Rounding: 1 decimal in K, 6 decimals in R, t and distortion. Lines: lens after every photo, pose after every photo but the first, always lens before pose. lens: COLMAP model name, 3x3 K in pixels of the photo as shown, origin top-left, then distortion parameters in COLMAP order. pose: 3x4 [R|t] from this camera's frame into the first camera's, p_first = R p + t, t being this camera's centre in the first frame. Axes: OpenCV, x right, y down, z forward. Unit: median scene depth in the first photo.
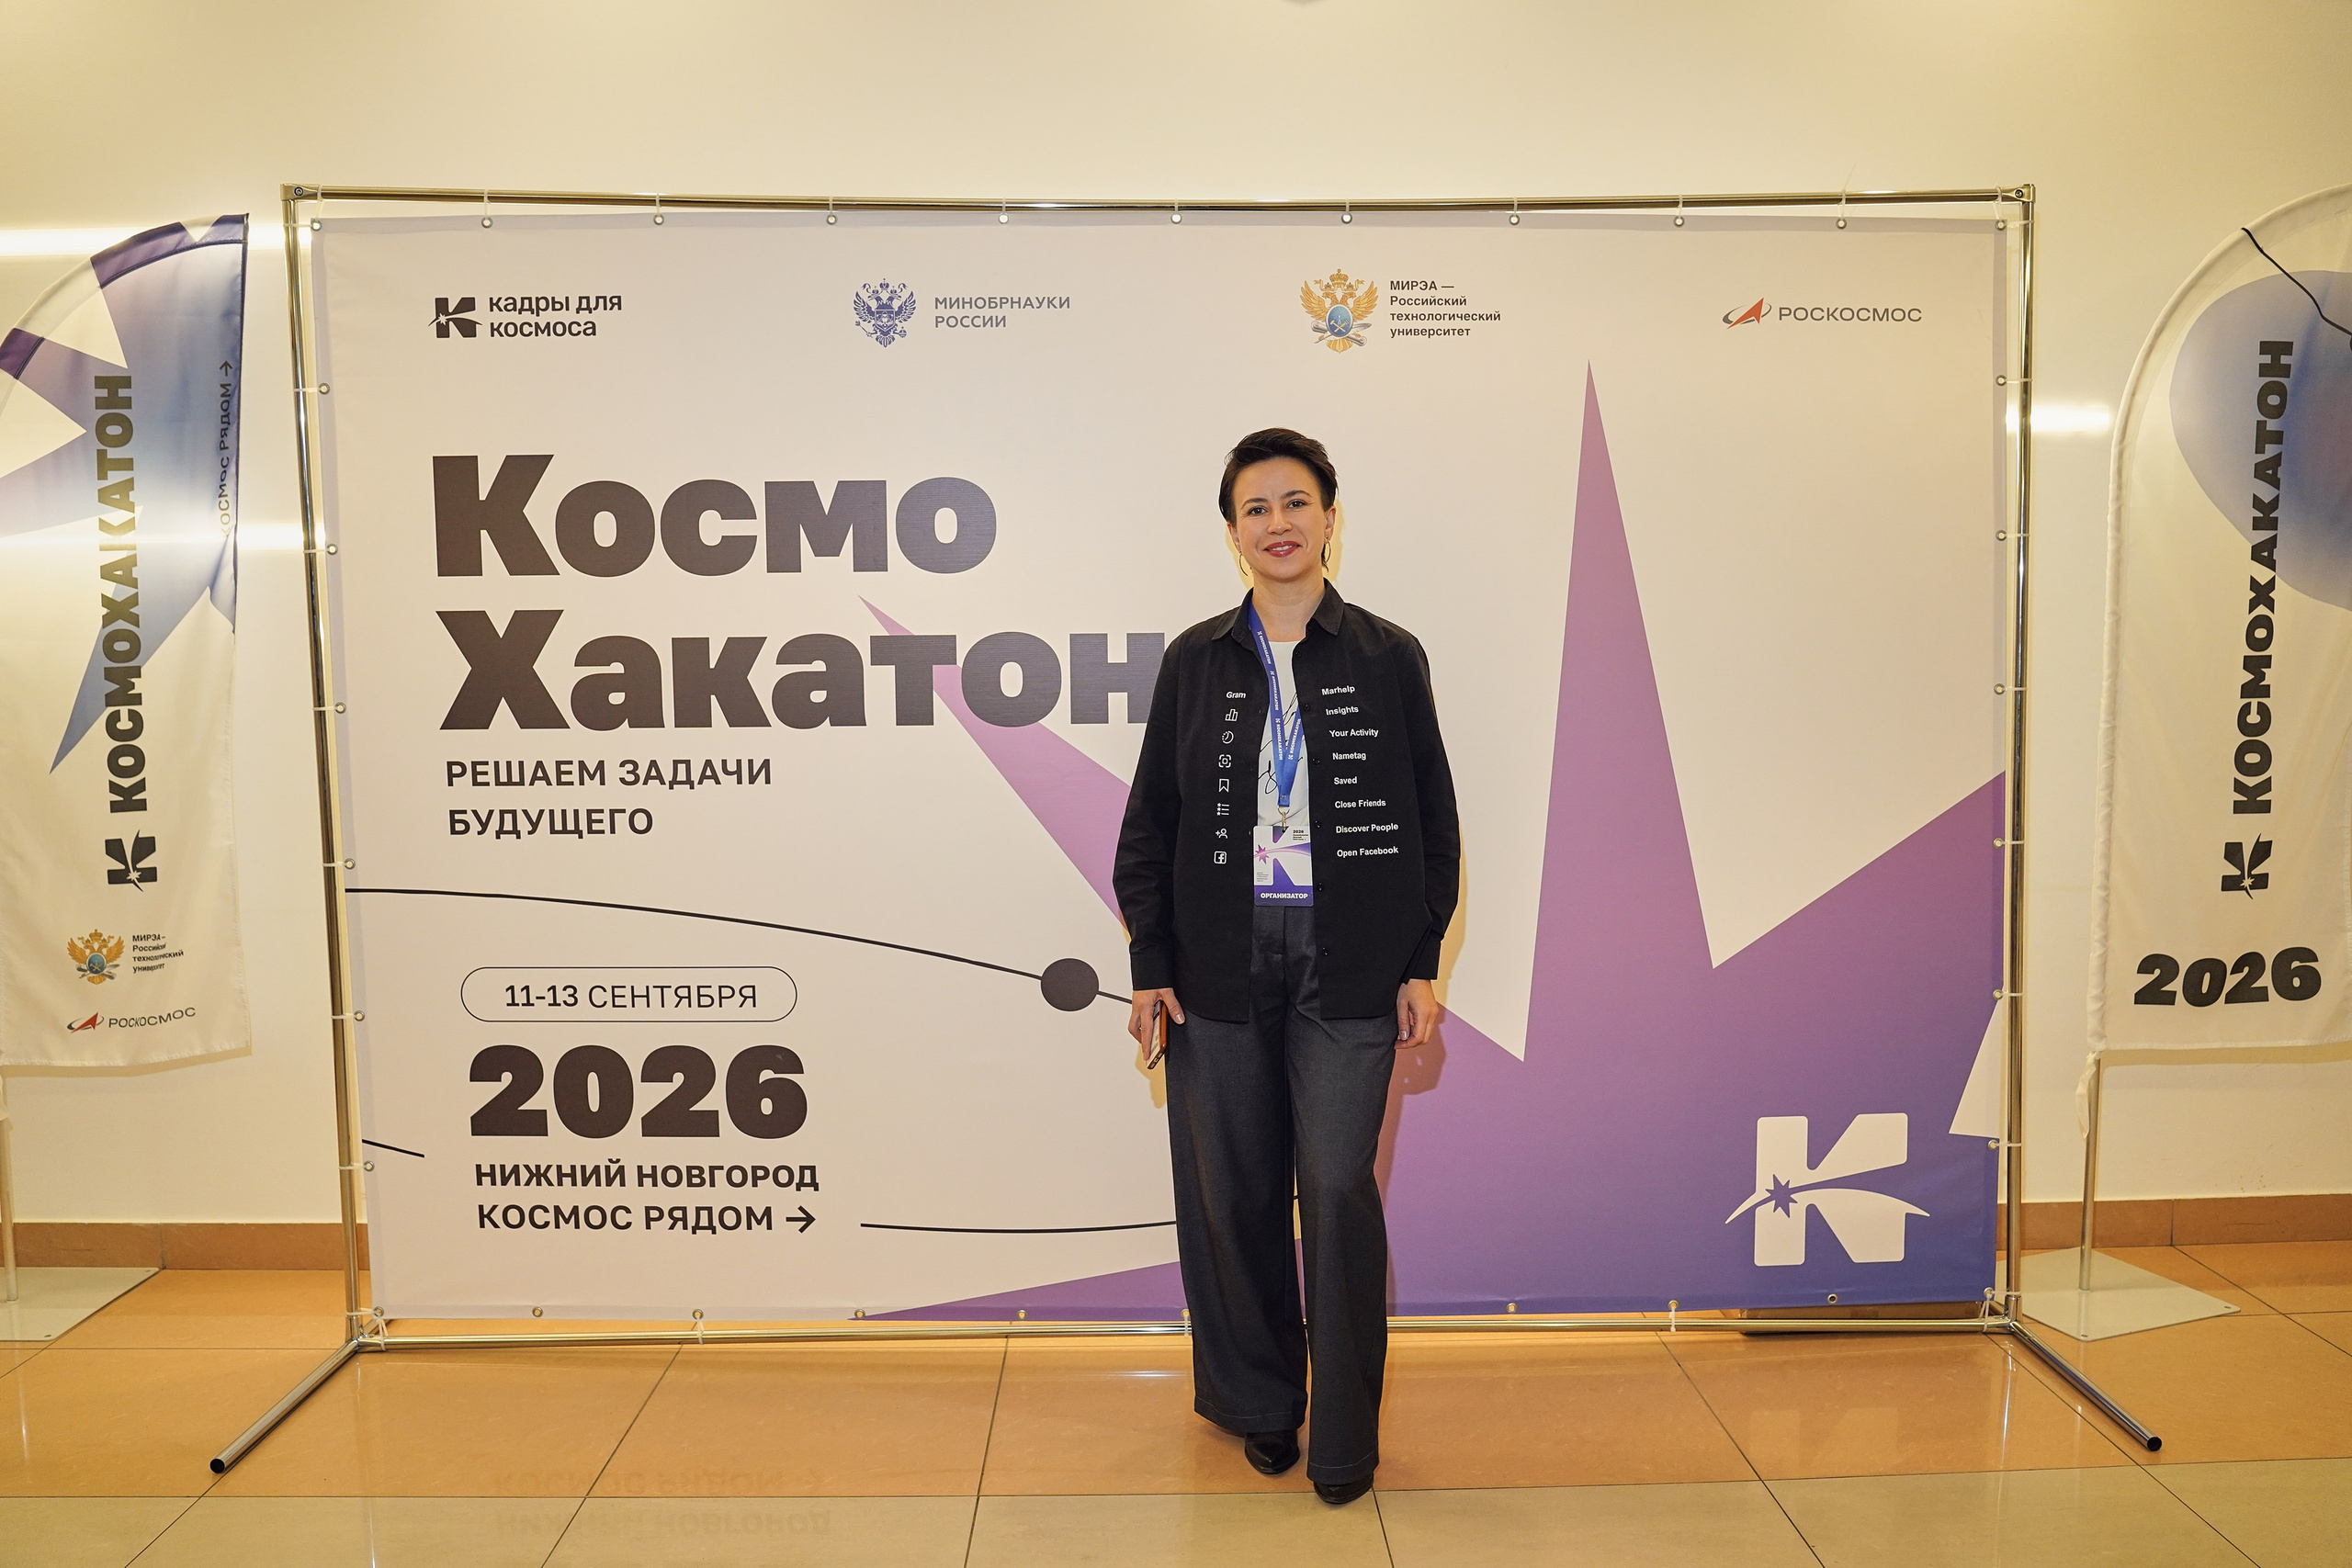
lens RADIAL K [[1898.2, 0, 1169.3], [0, 1898.2, 769.9], [0, 0, 1]] dist [-0.103784, 0.067830]
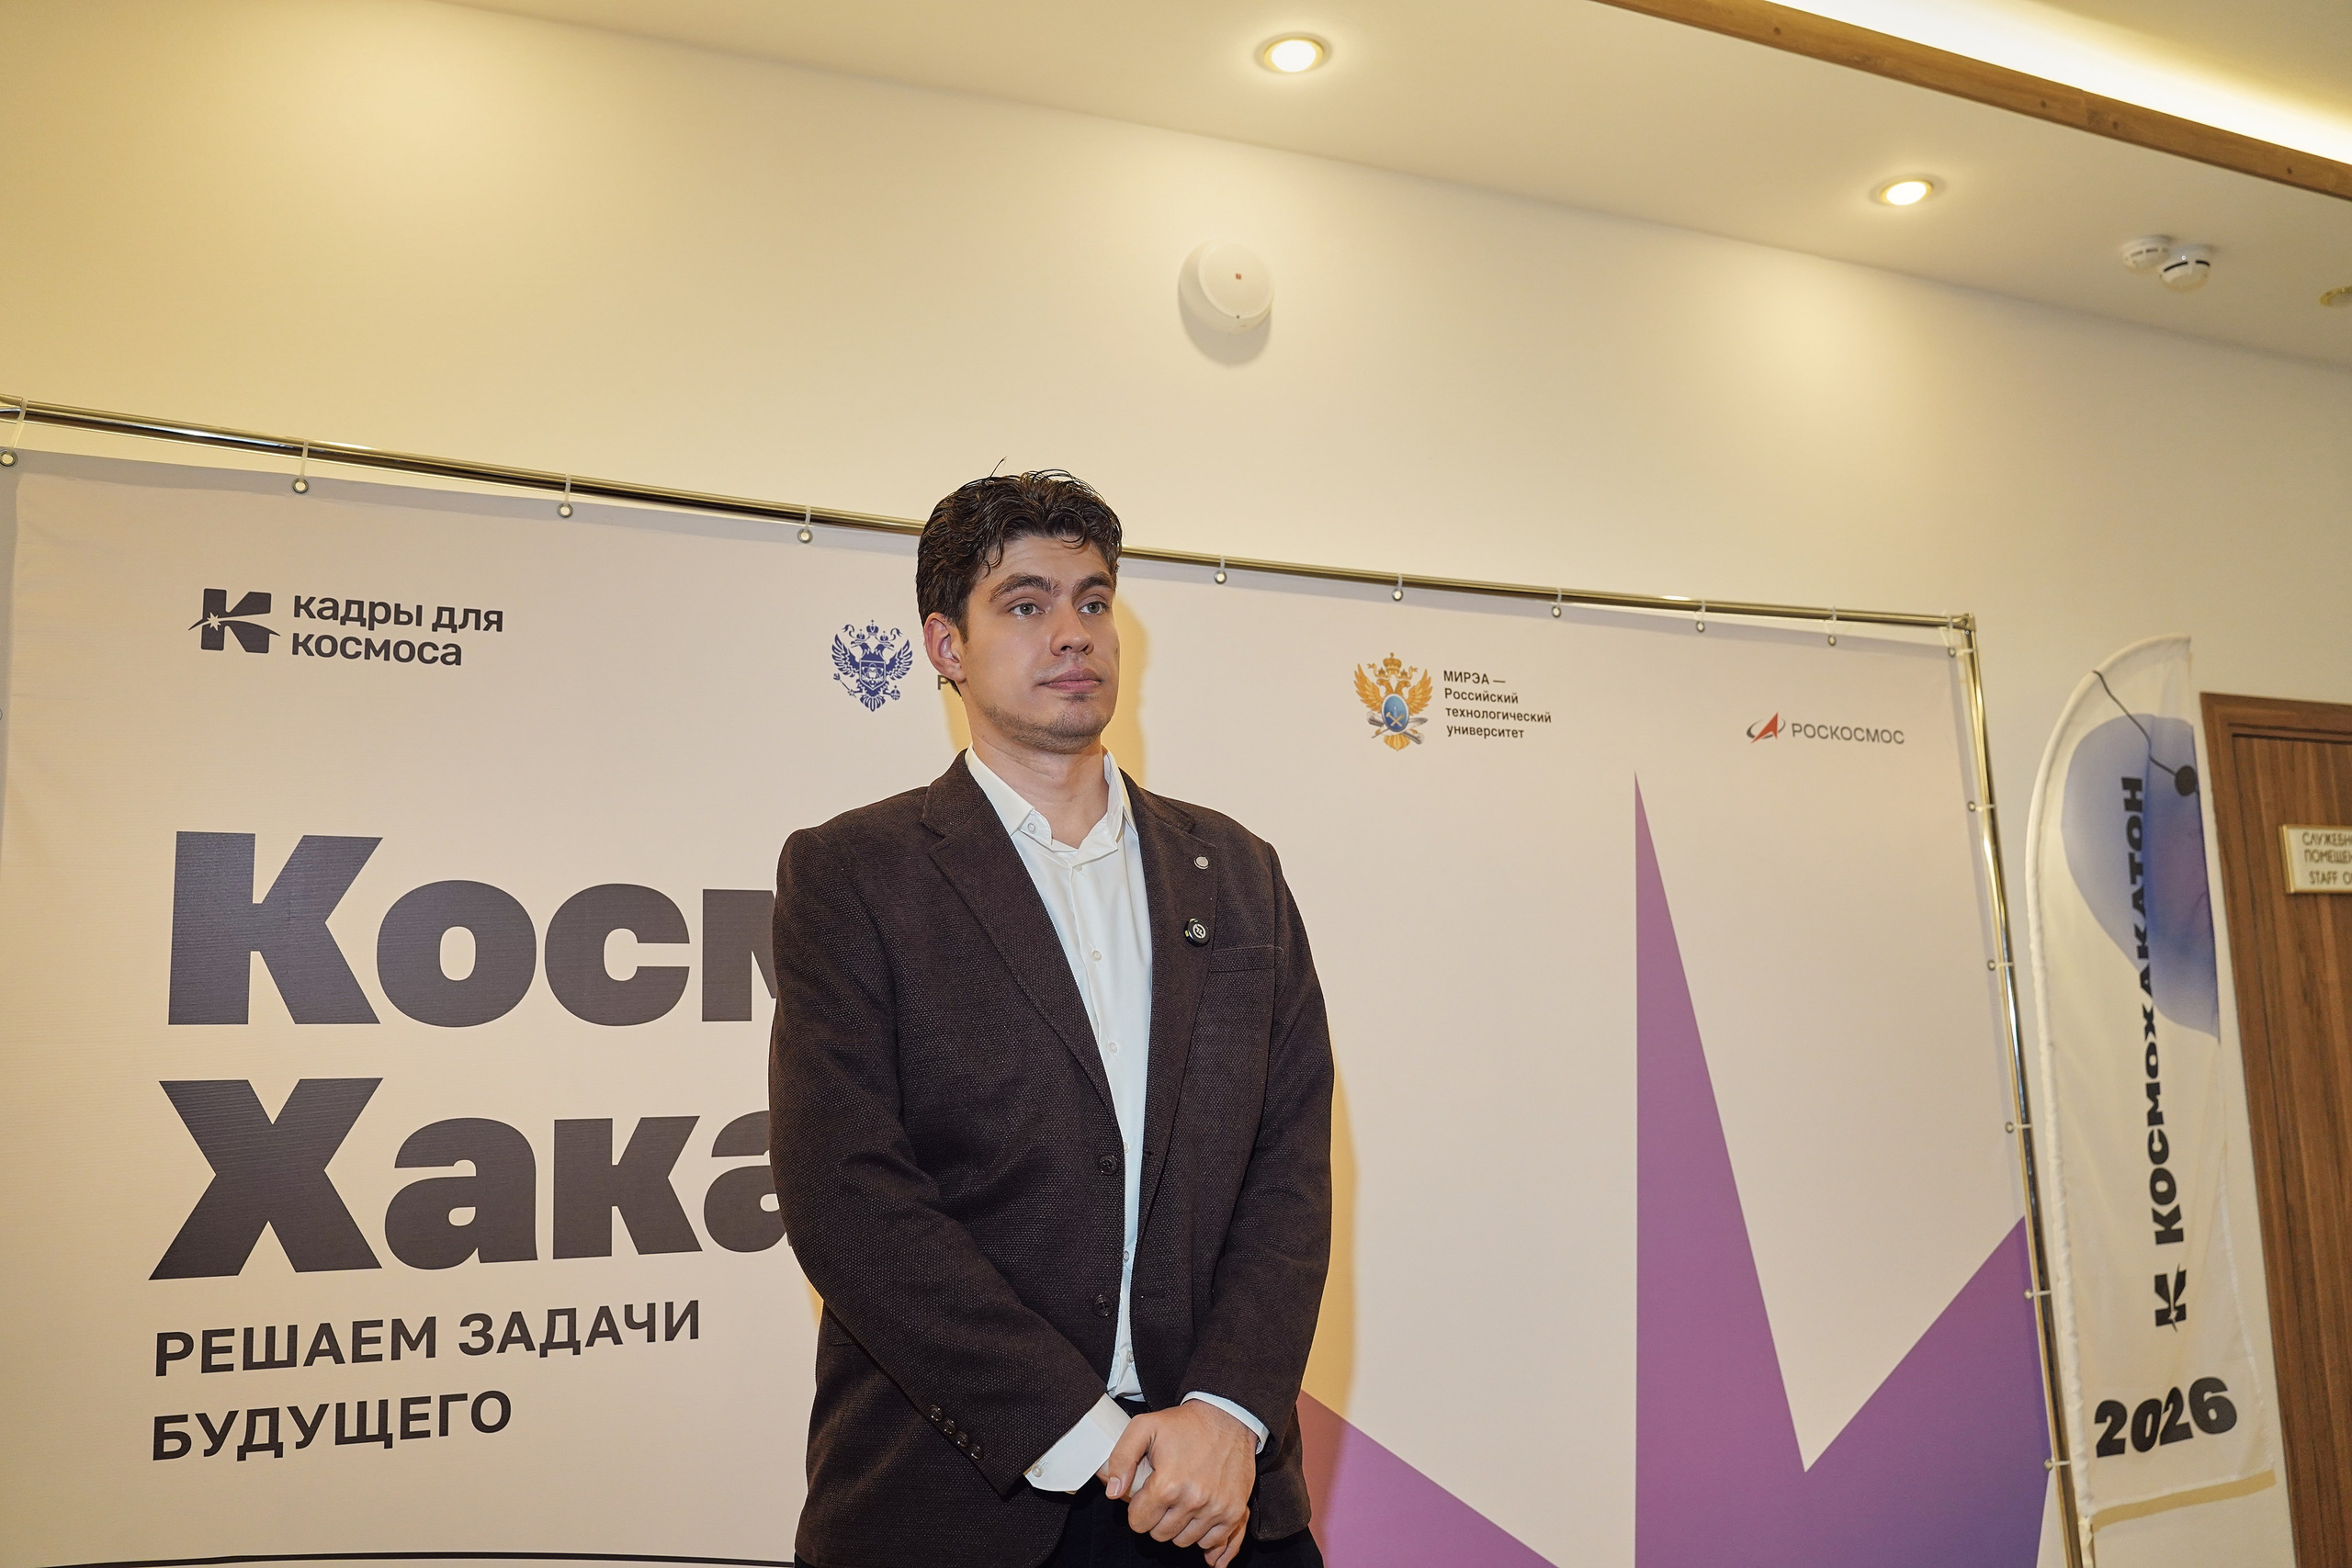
lens RADIAL K [[1898.2, 0, 1169.3], [0, 1898.2, 769.9], [0, 0, 1]] dist [-0.103784, 0.067830]
pose [[0.912092, 0.045034, 0.407505, -0.337650], [0.055689, 0.971128, -0.231966, -0.024990], [-0.406186, 0.234268, 0.883250, 0.304360]]
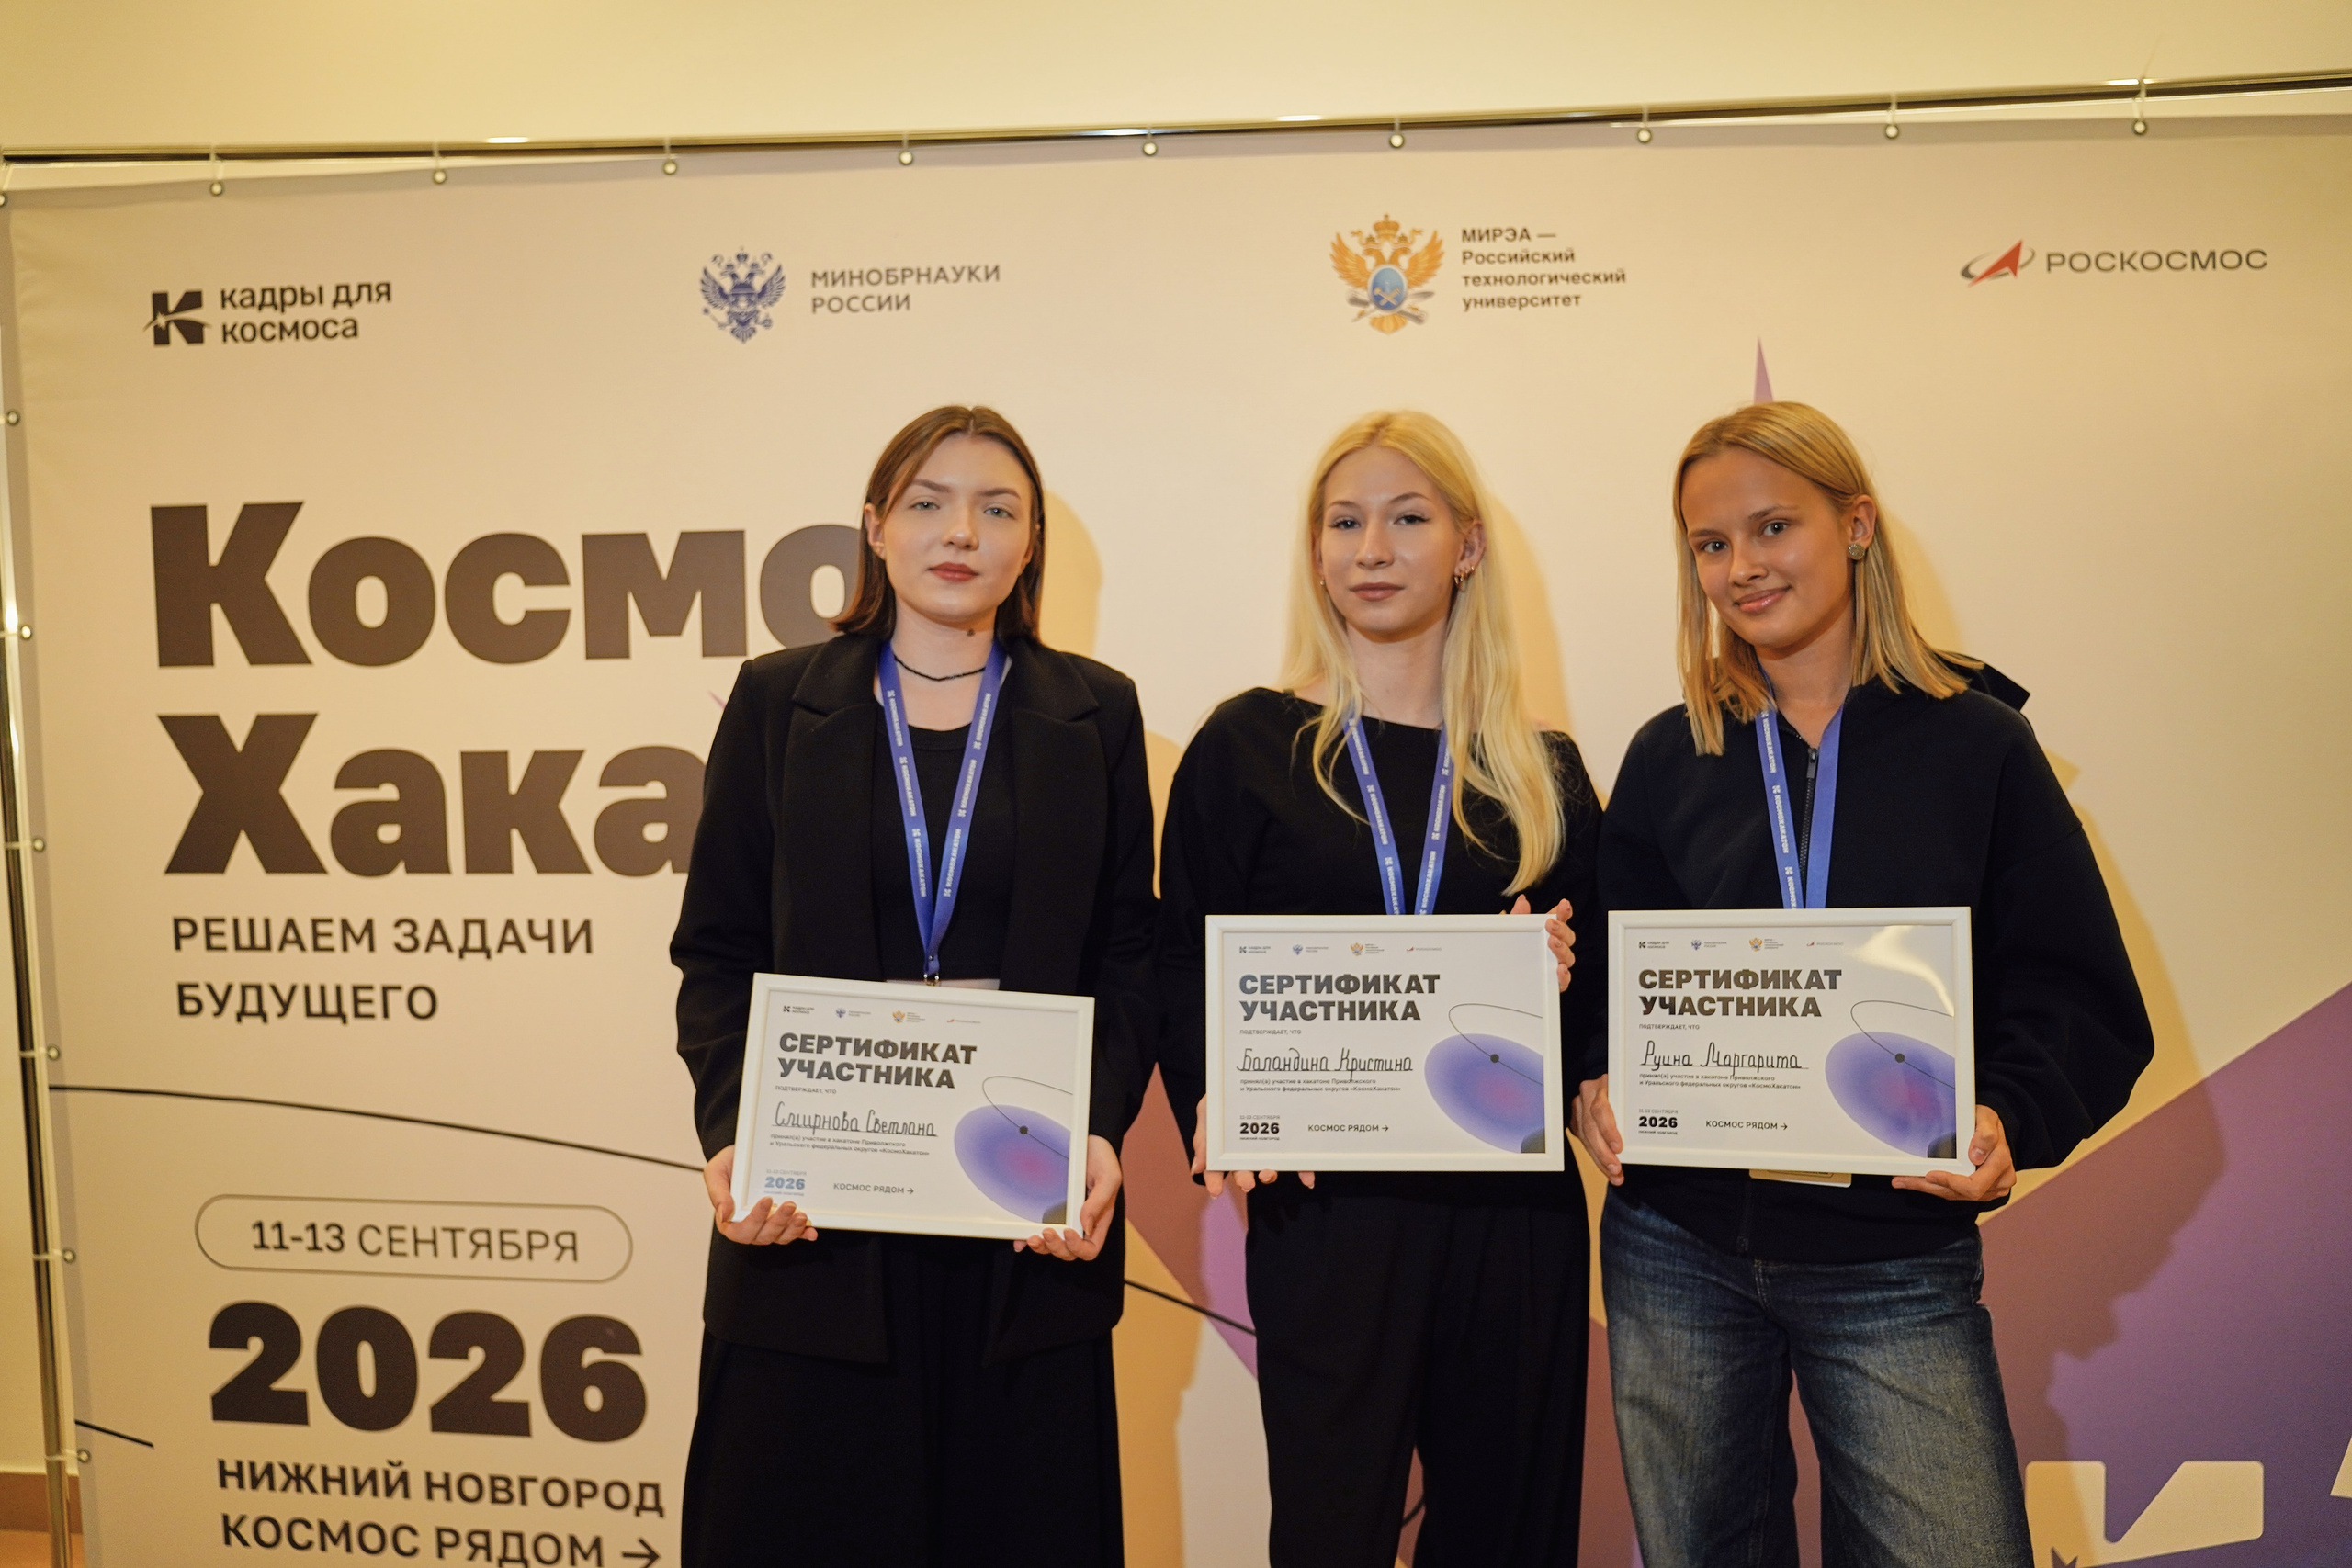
lens RADIAL K [[1898.2, 0, 1169.3], [0, 1898.2, 769.9], [0, 0, 1]] dist [-0.103784, 0.067830]
pose [[0.994339, -0.001724, -0.106243, 0.082874], [-0.002360, 0.999263, -0.038306, -0.035571], [0.106231, 0.038340, 0.993602, 0.312004]]
